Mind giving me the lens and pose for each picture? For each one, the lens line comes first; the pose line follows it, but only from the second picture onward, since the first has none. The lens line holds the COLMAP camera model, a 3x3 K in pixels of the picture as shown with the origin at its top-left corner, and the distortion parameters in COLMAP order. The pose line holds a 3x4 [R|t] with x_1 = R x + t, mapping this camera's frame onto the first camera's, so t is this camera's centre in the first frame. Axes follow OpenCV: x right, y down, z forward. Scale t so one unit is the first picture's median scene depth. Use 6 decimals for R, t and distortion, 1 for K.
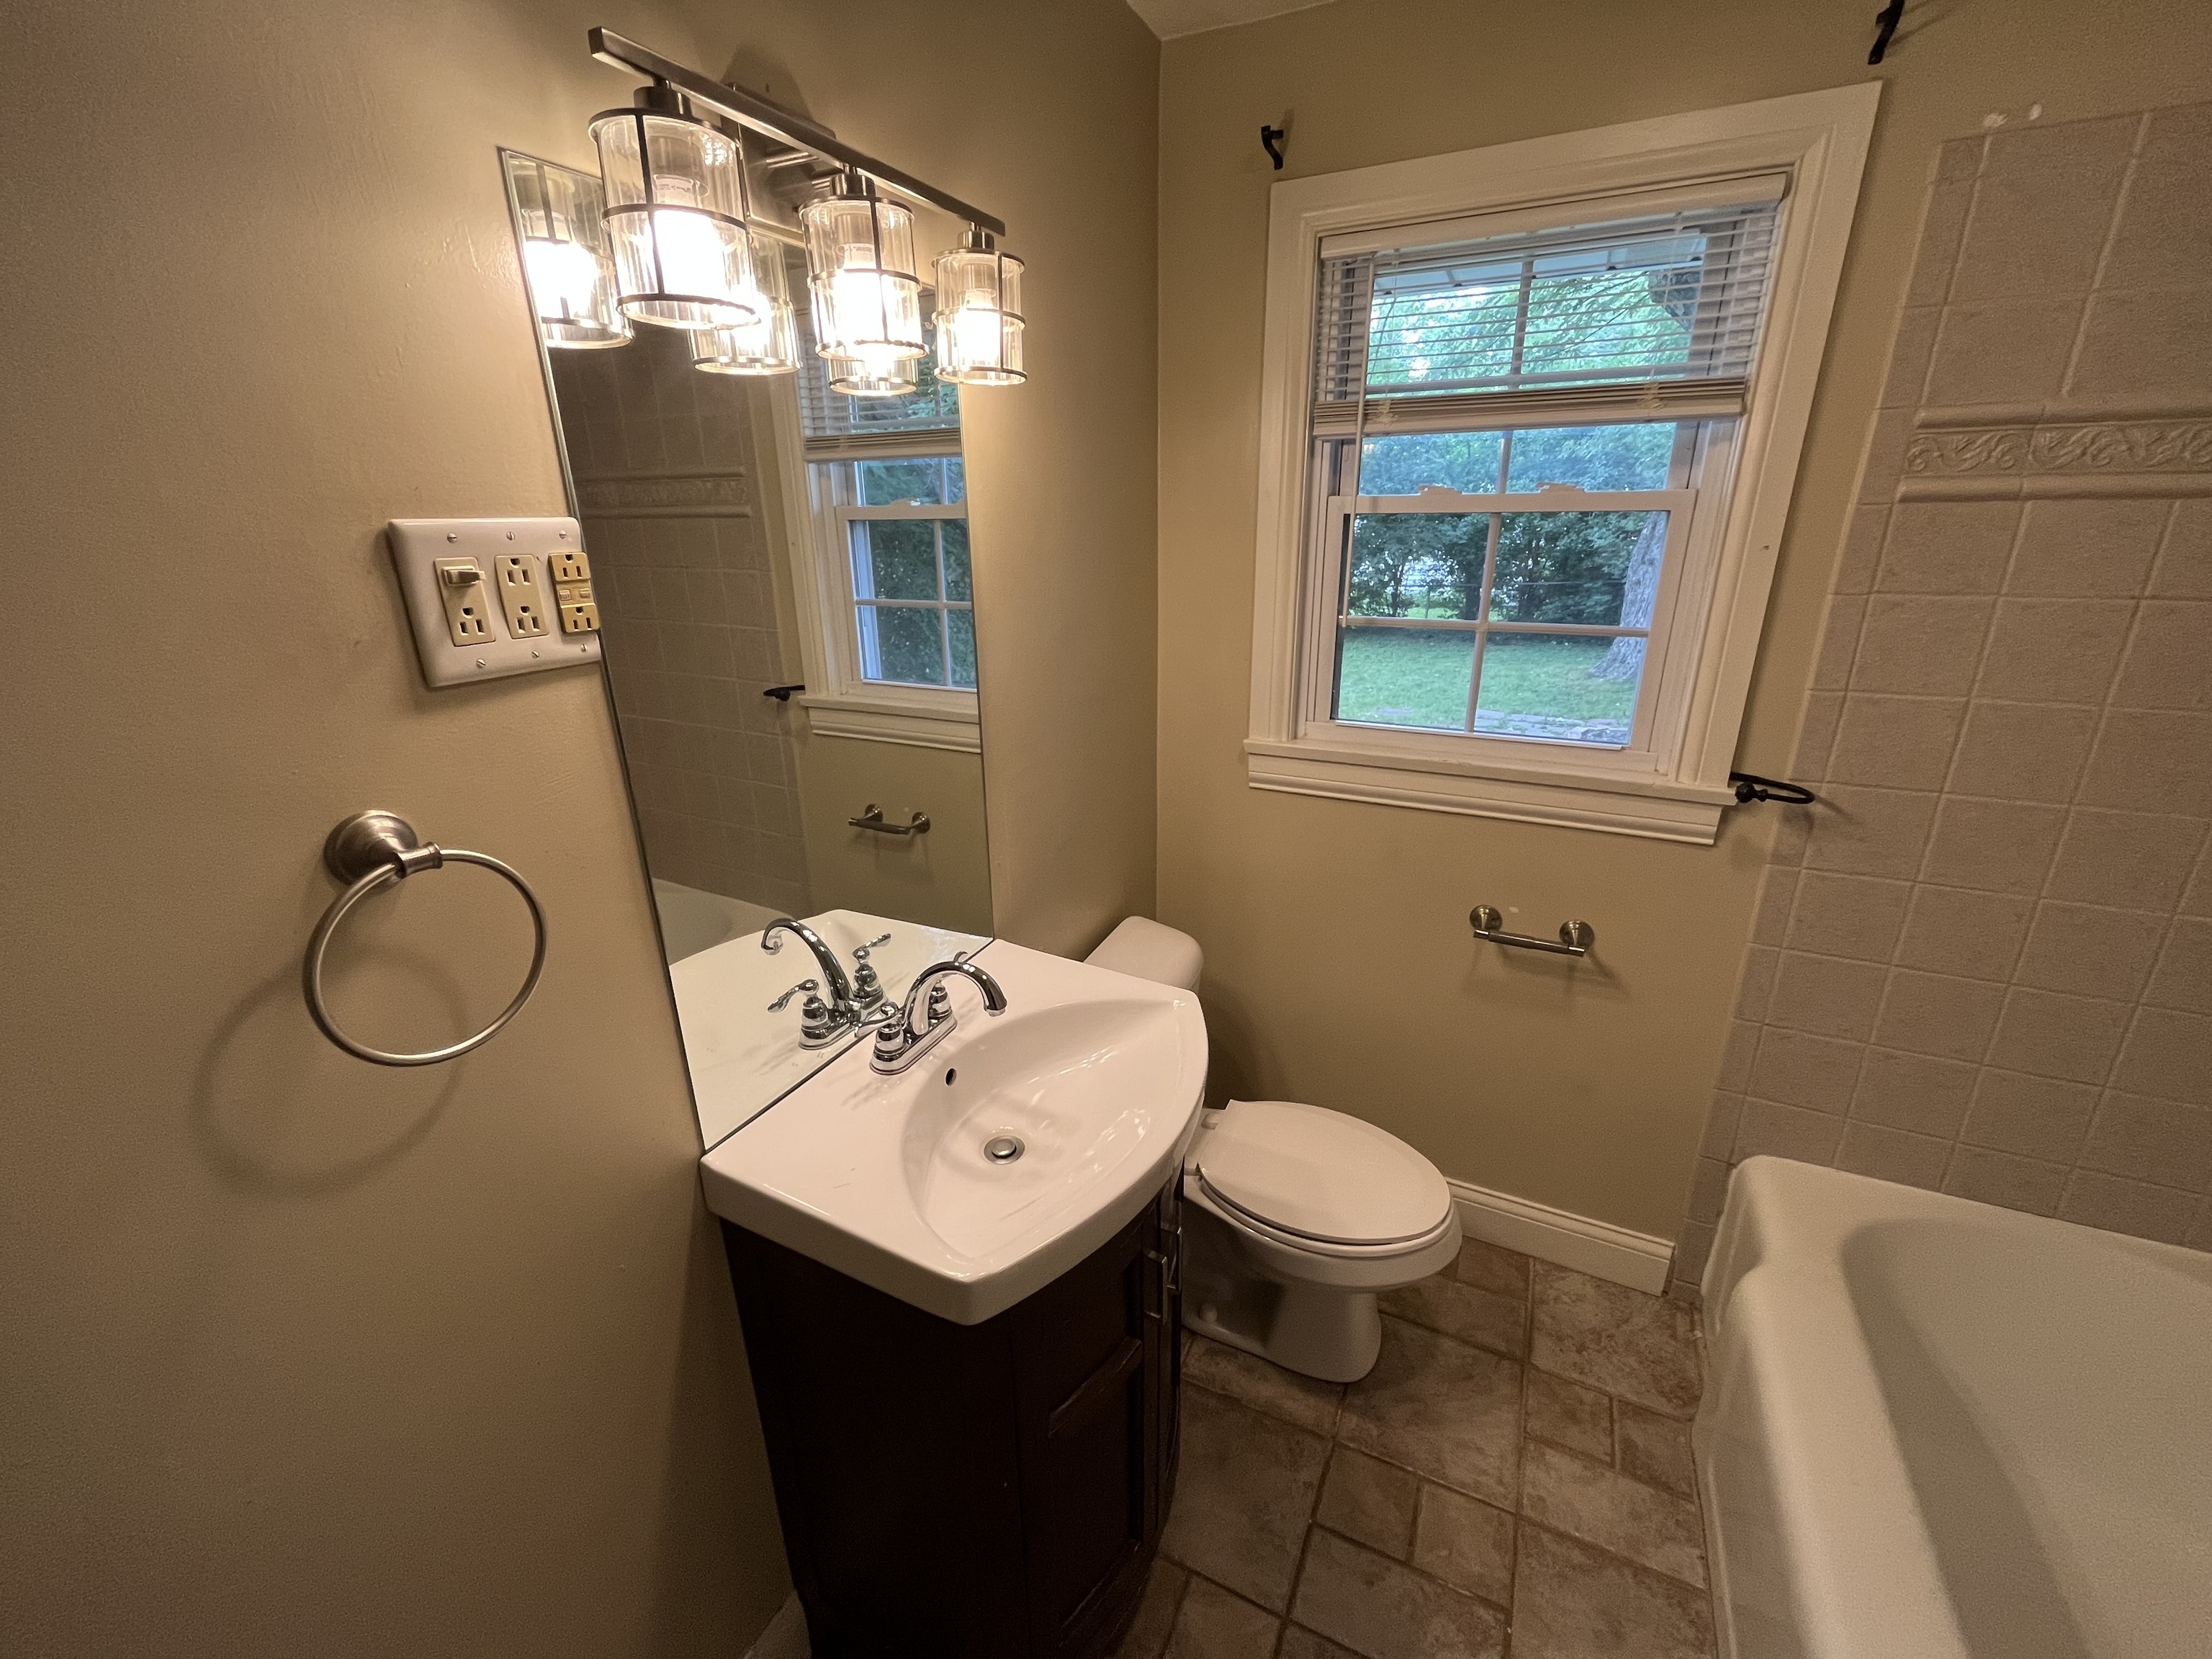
lens RADIAL K [[901.5, 0, 1108.7], [0, 901.5, 821.9], [0, 0, 1]] dist [0.001677, -0.000132]
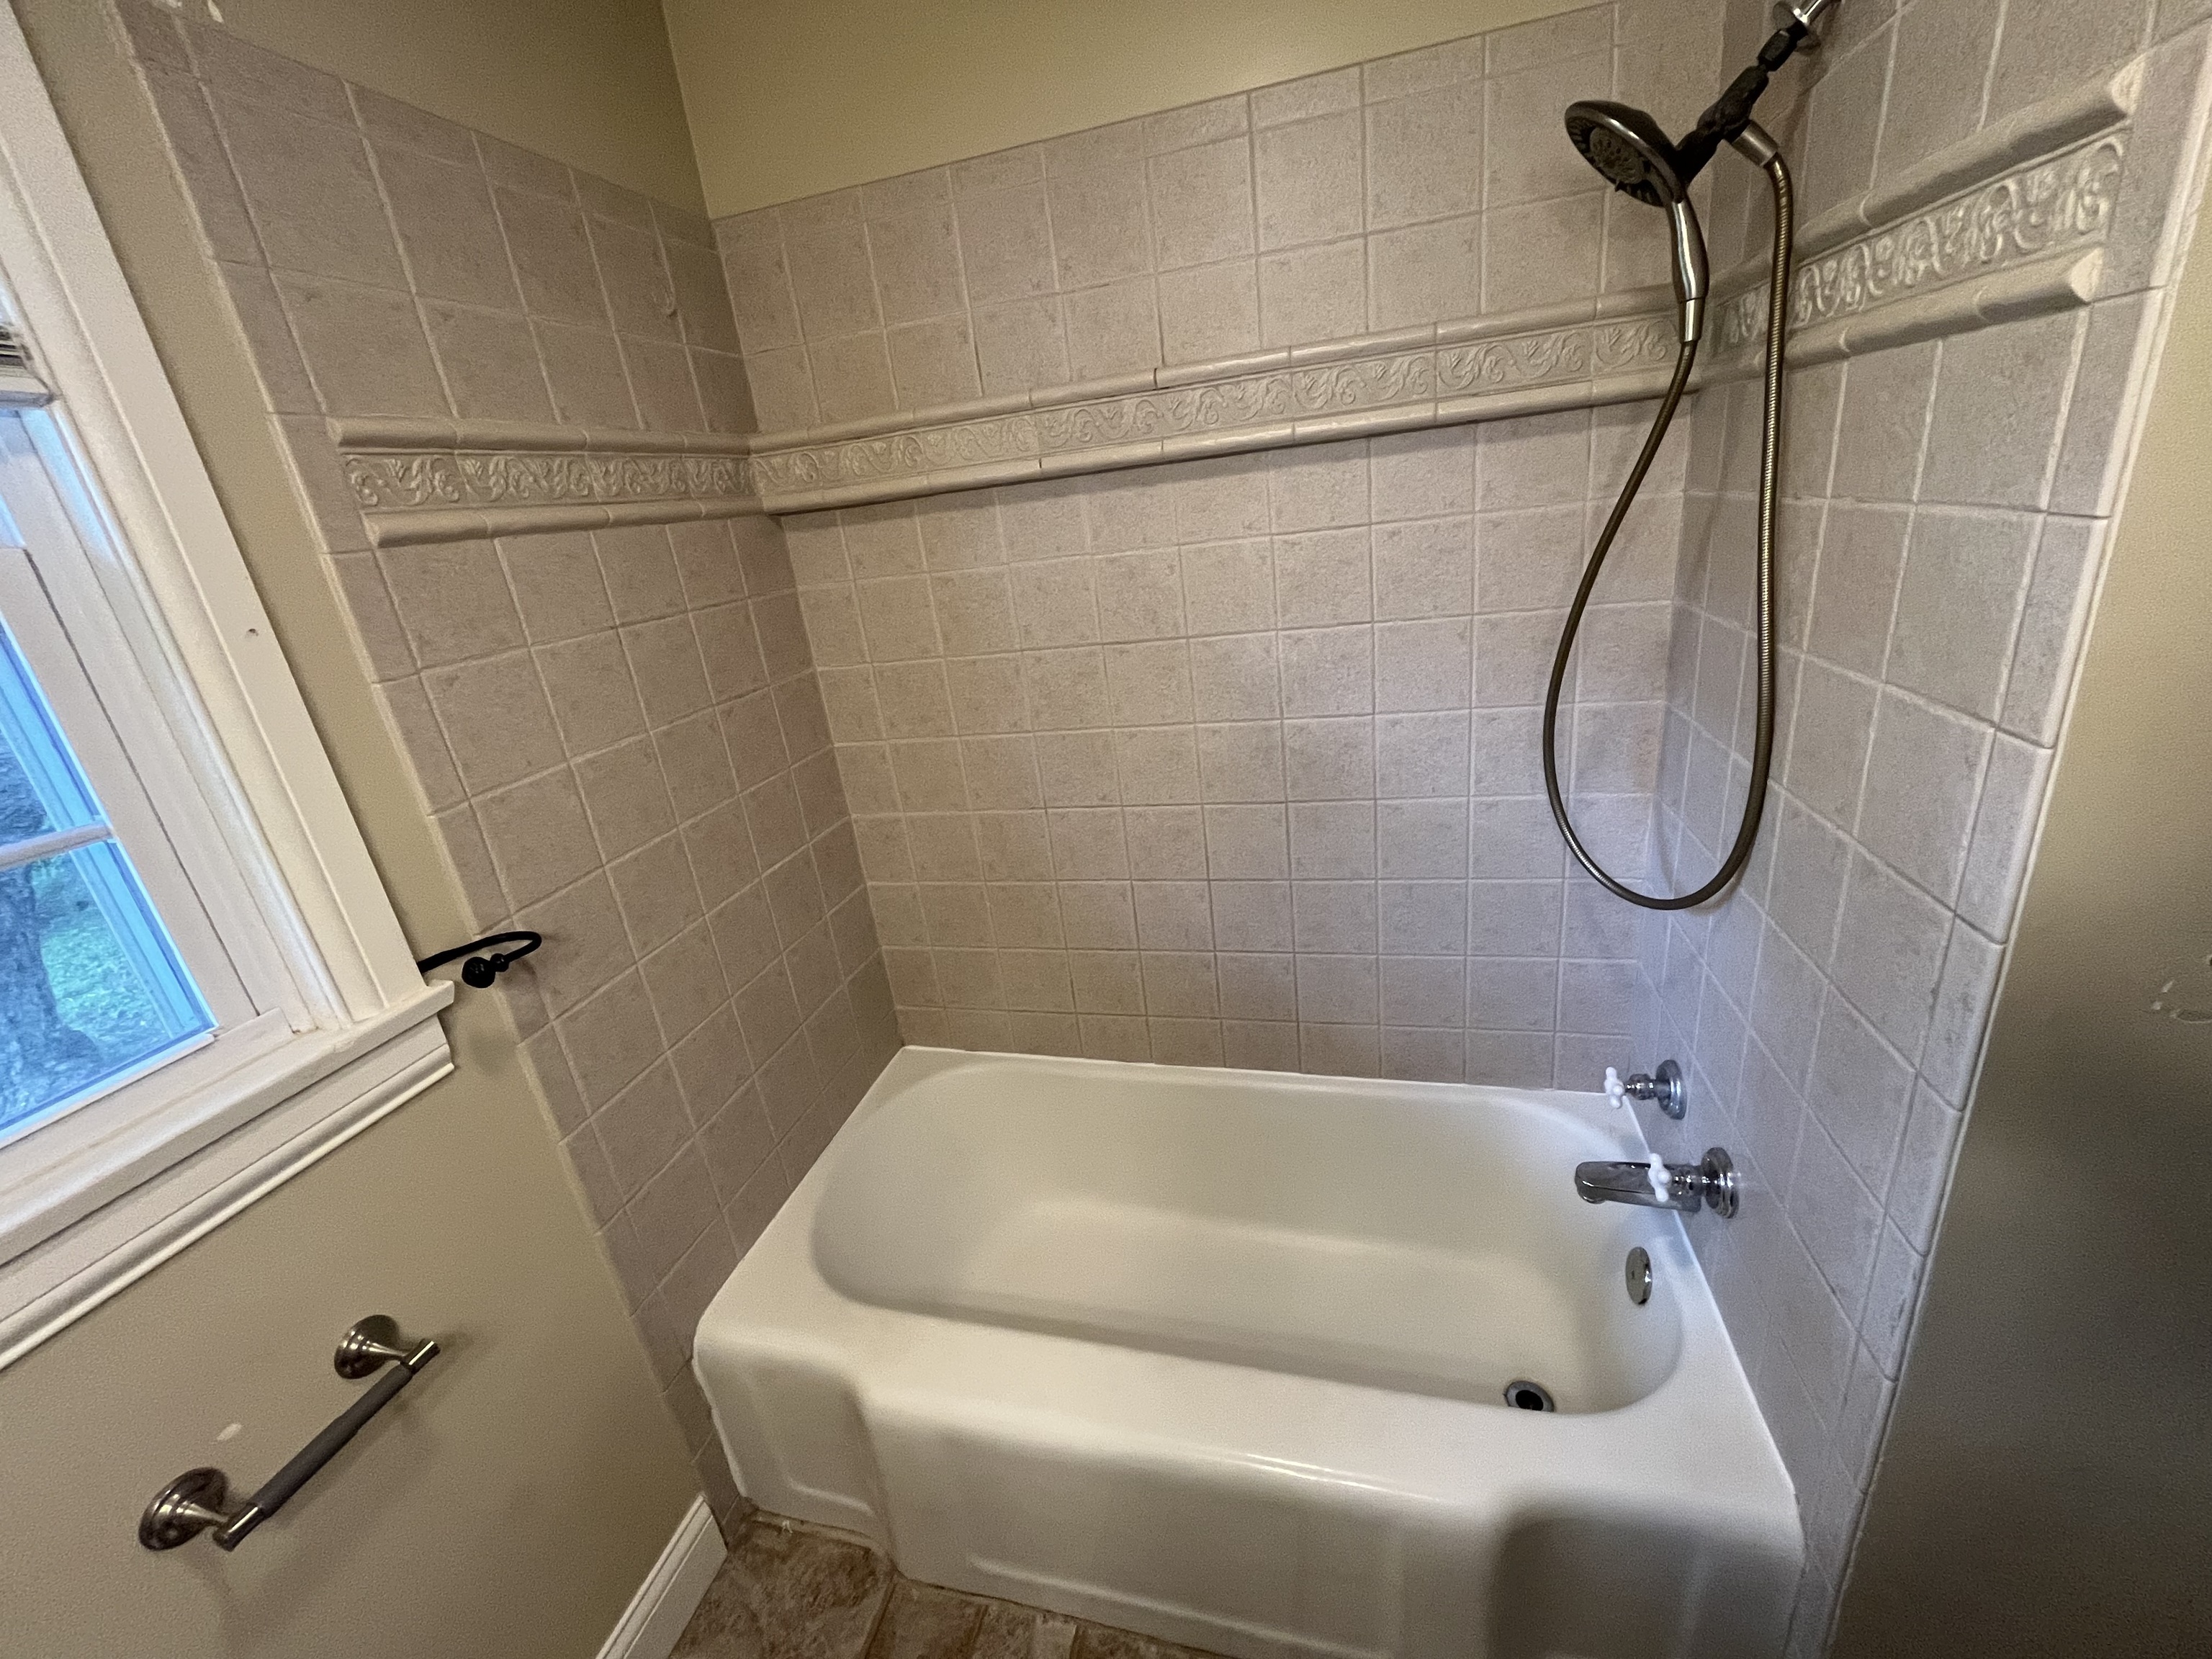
lens RADIAL K [[901.5, 0, 1100.4], [0, 901.5, 825.4], [0, 0, 1]] dist [0.001677, -0.000132]
pose [[-0.193749, -0.305744, 0.932192, 0.023922], [0.432389, 0.826317, 0.360887, -0.159572], [-0.880626, 0.472991, -0.027898, 0.540261]]
